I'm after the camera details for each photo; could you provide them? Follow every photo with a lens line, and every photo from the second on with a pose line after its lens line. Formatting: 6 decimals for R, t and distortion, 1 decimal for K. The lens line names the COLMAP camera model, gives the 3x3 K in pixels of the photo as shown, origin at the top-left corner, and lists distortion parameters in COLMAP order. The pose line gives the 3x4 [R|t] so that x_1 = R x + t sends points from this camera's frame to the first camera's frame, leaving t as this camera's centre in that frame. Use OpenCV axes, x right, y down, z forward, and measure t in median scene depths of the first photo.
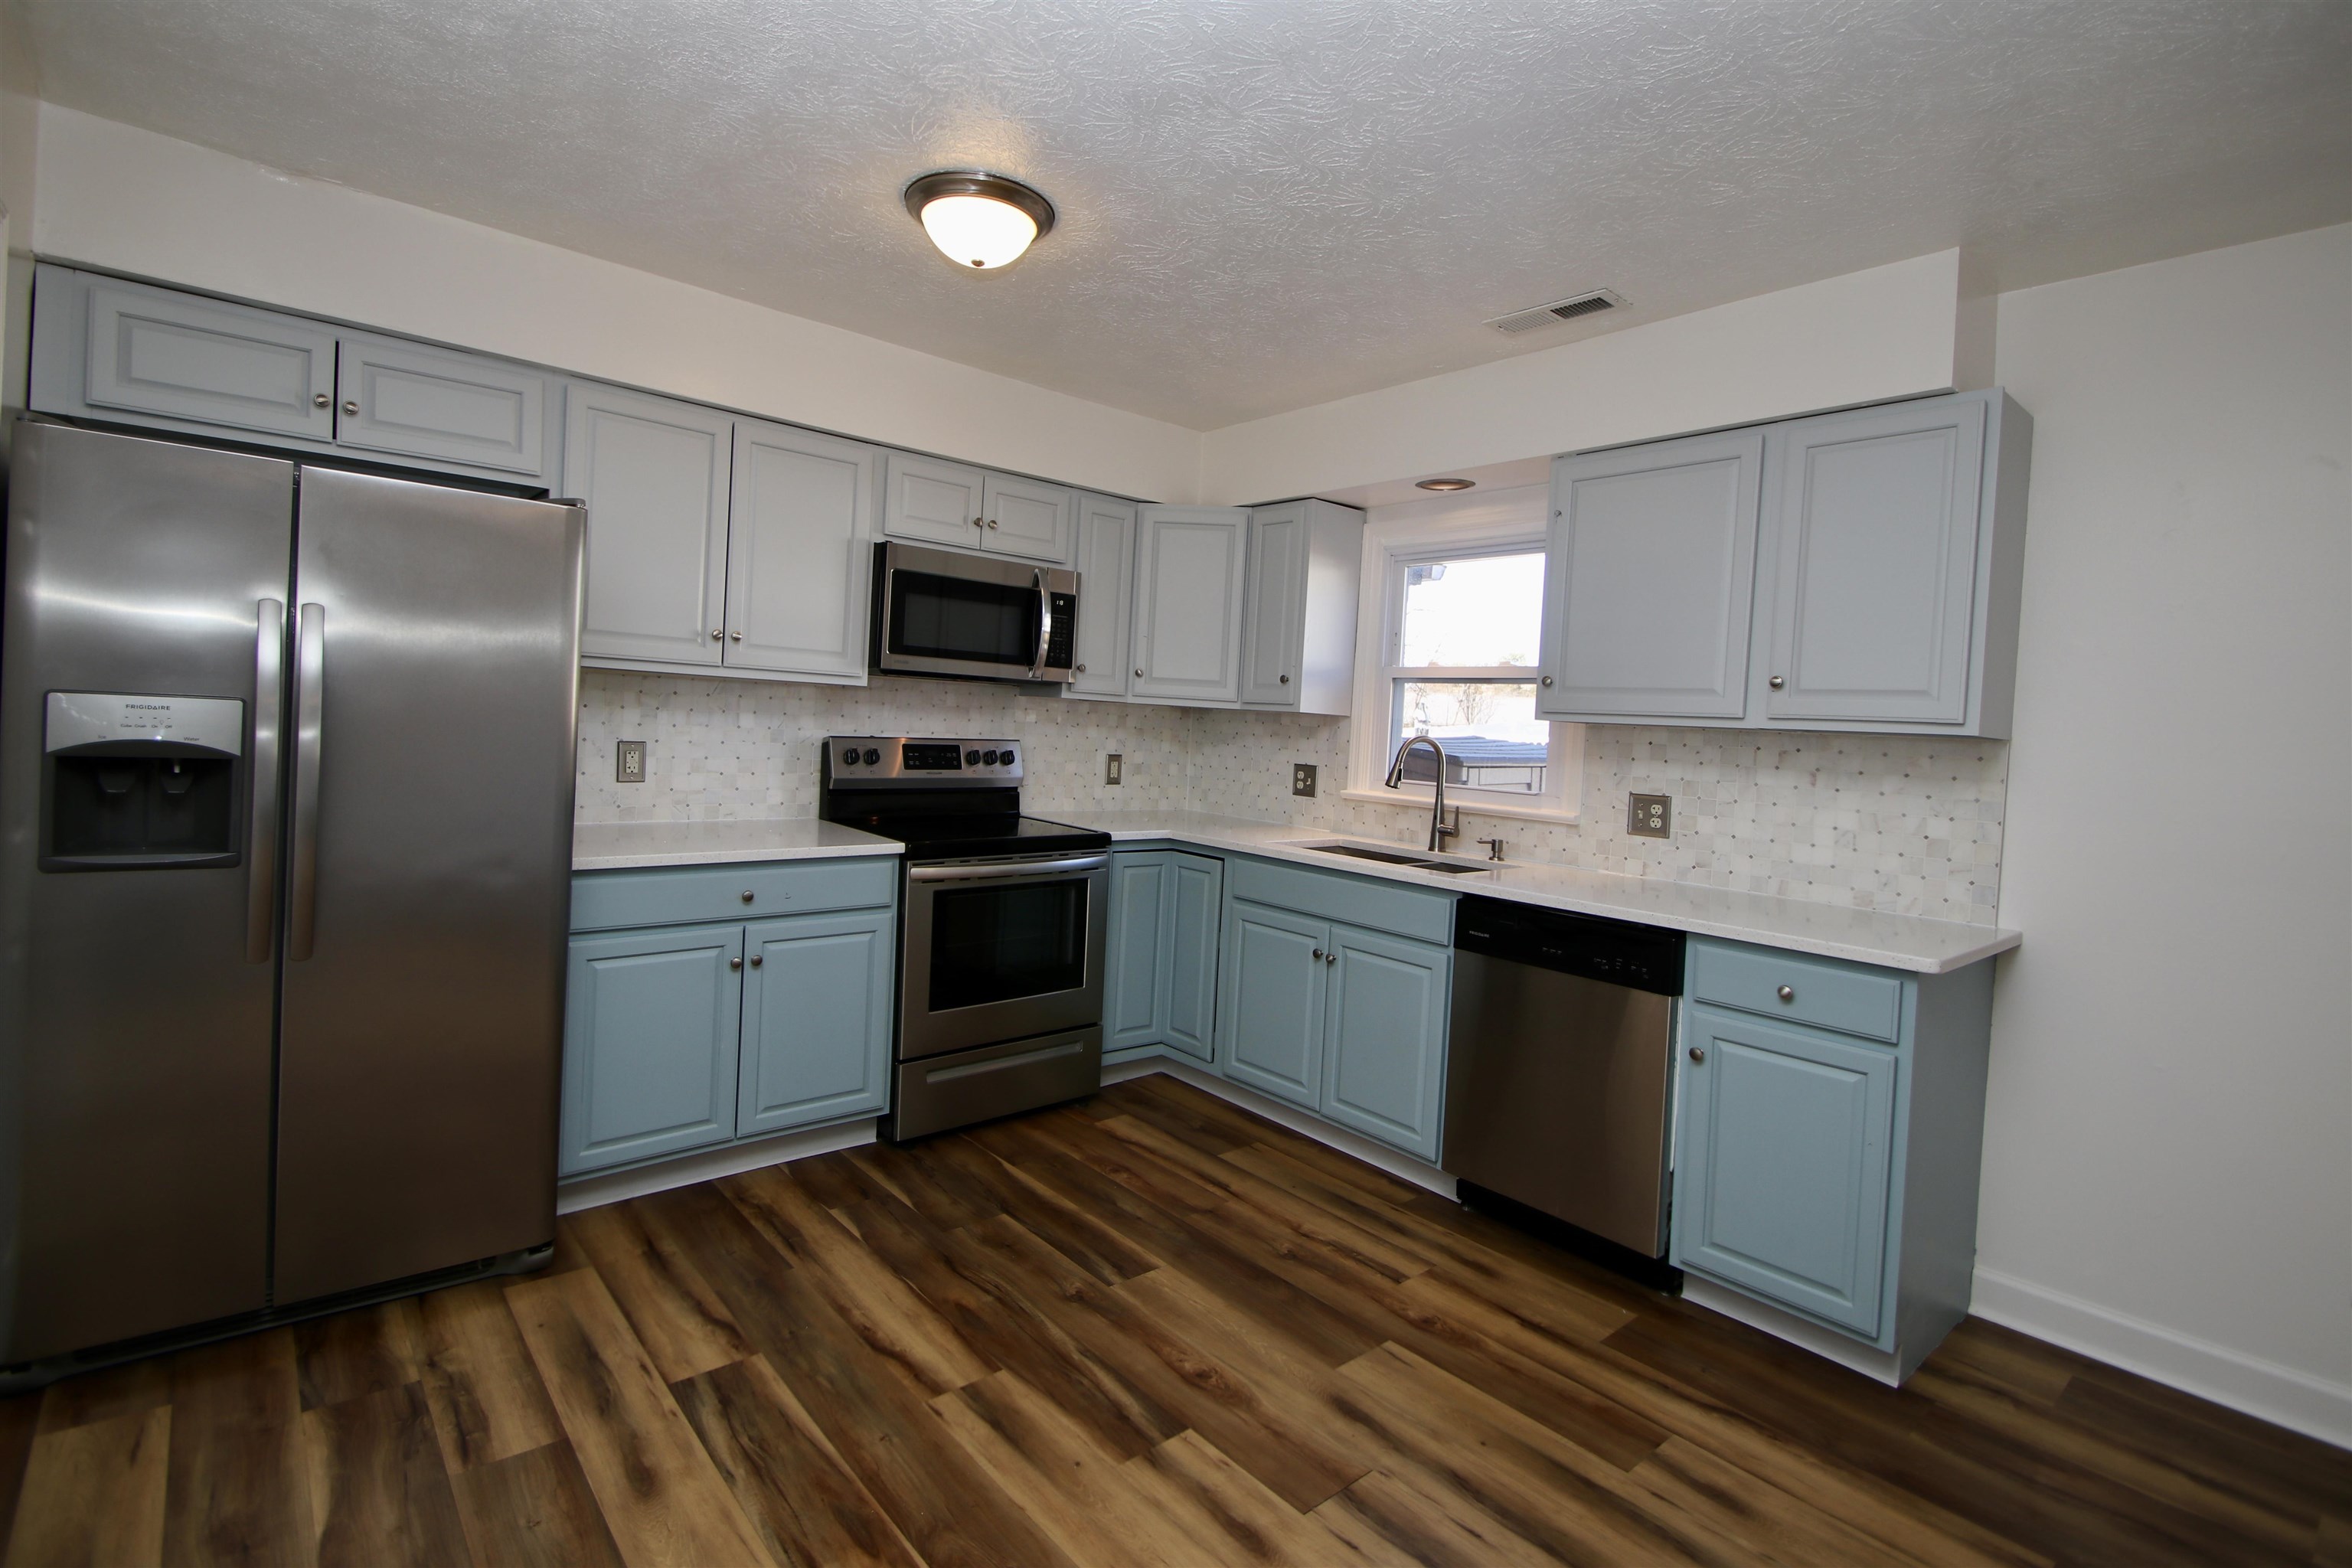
lens RADIAL K [[1081.7, 0, 1158.4], [0, 1081.7, 738.7], [0, 0, 1]] dist [0.013013, -0.018541]
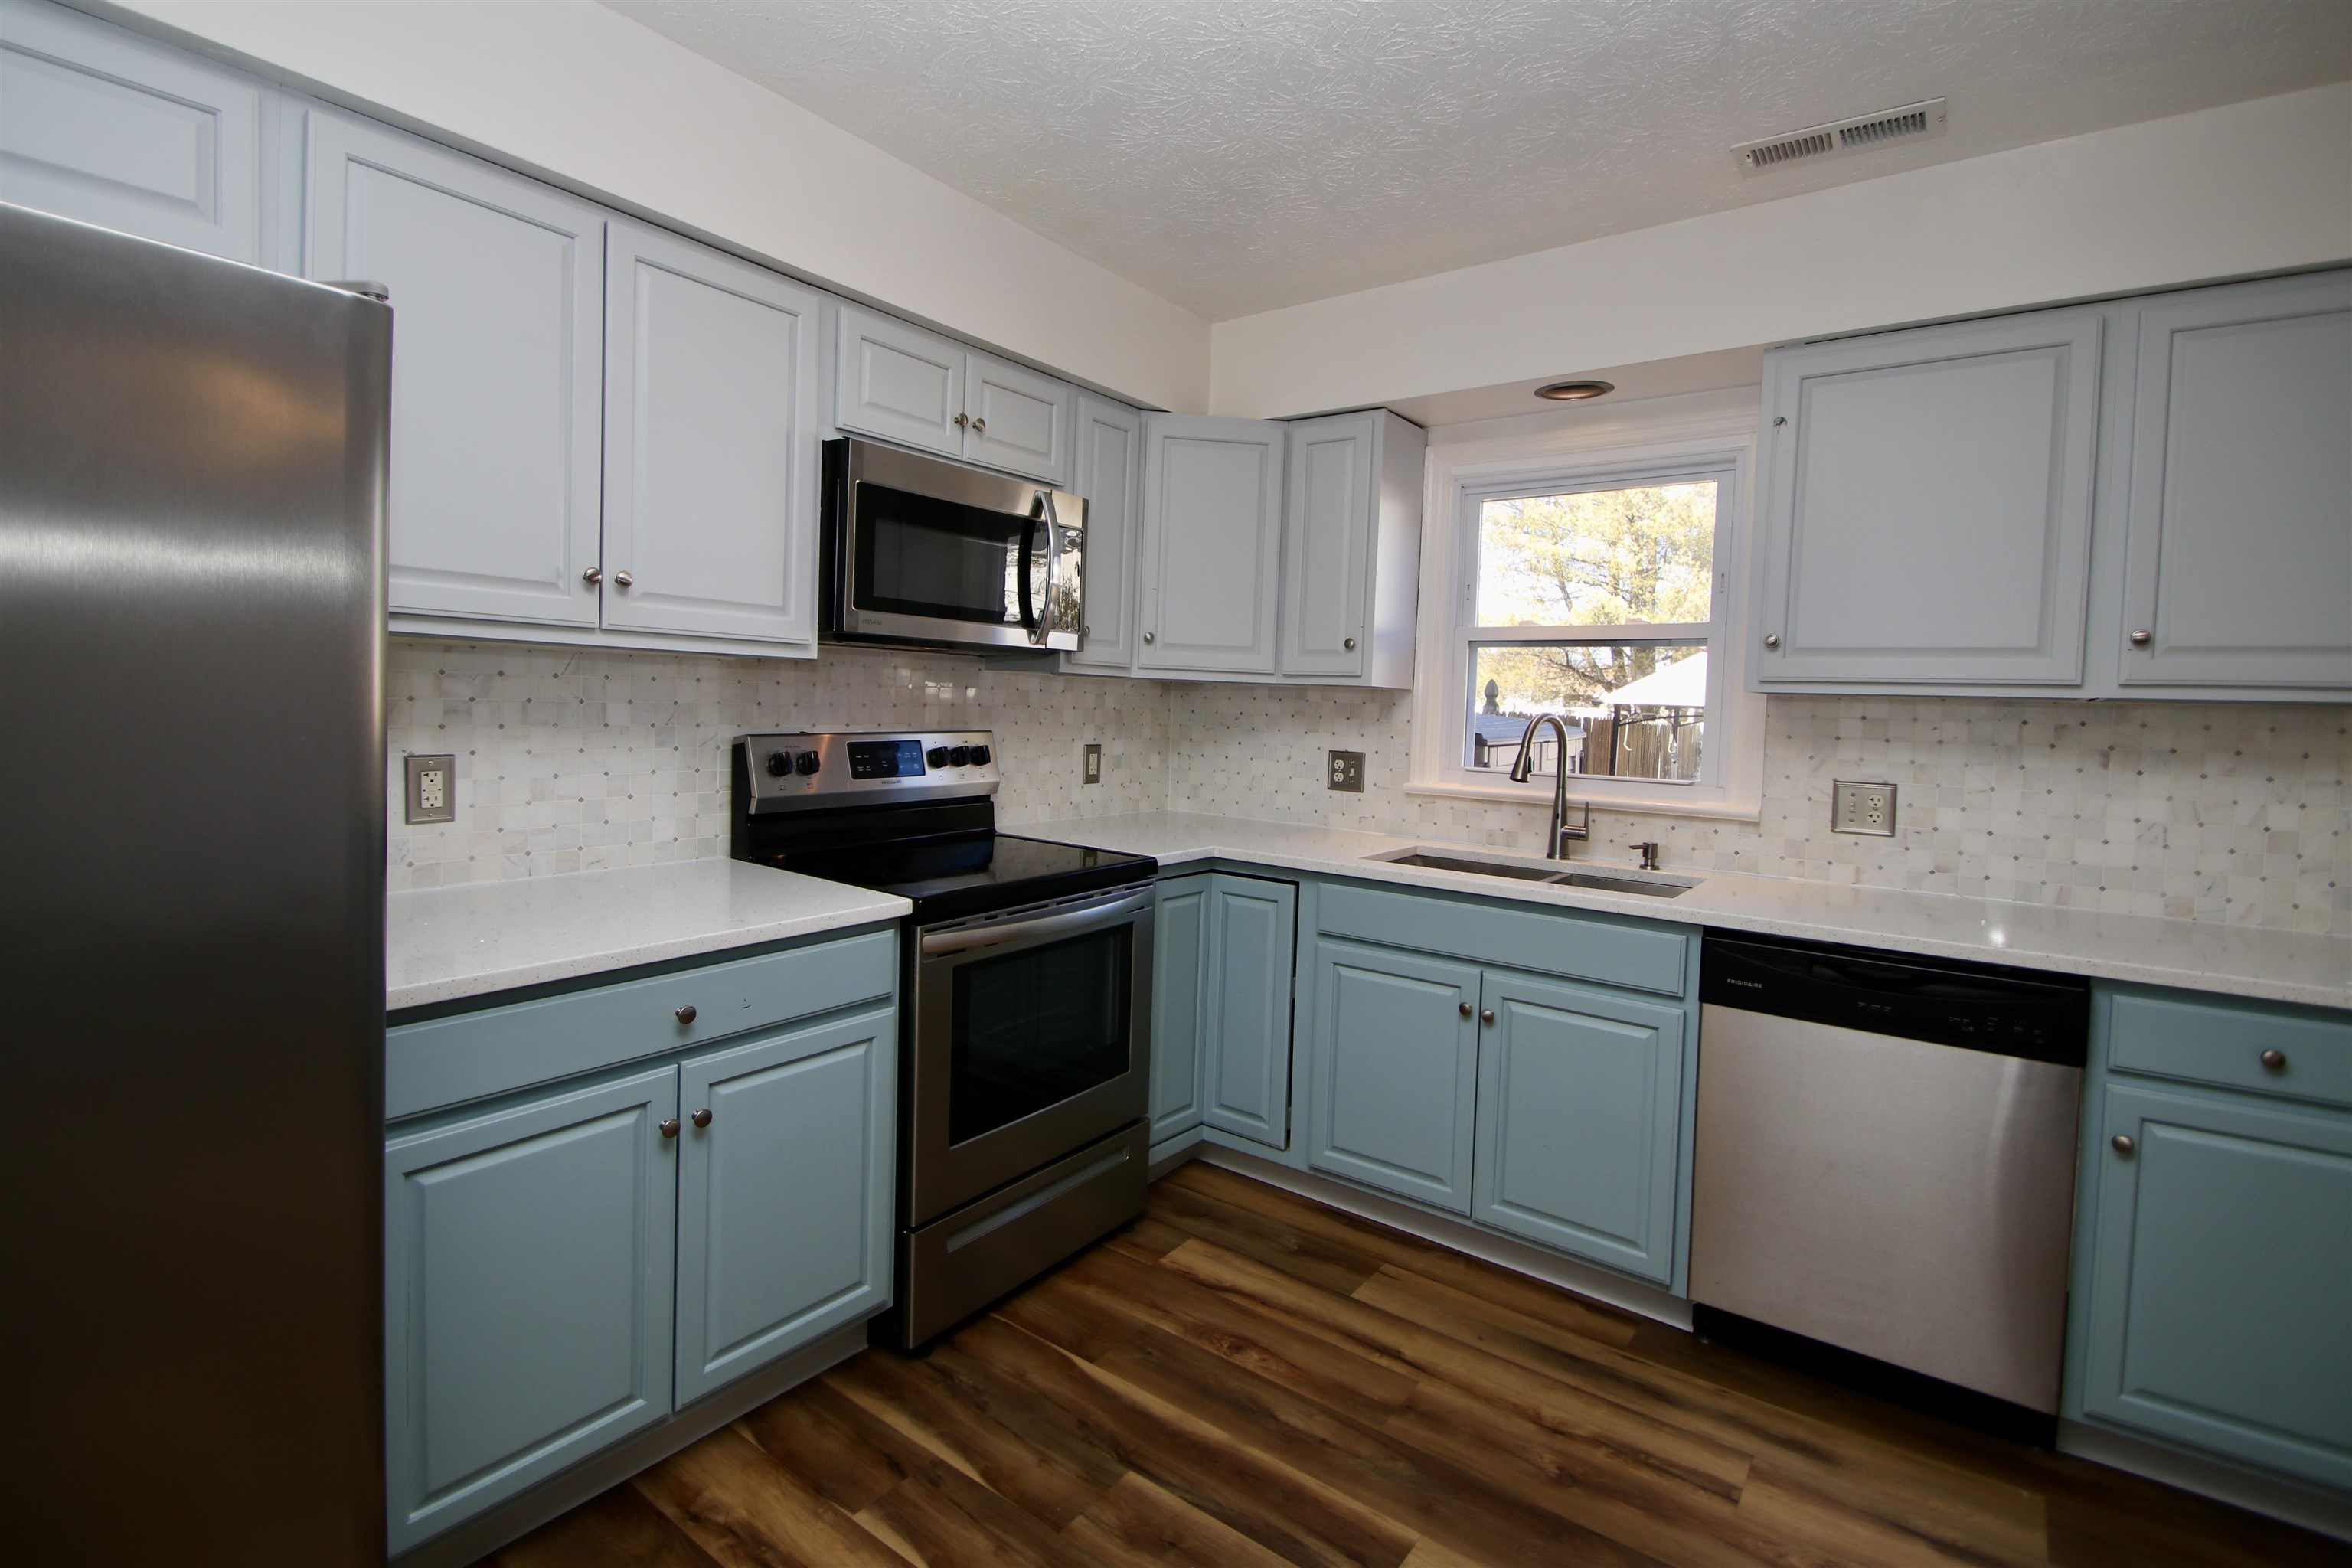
lens RADIAL K [[1081.7, 0, 1158.4], [0, 1081.7, 738.7], [0, 0, 1]] dist [0.013013, -0.018541]
pose [[0.976689, -0.028499, 0.212761, -0.218569], [0.022743, 0.999307, 0.029452, -0.015525], [-0.213453, -0.023927, 0.976660, 0.324878]]
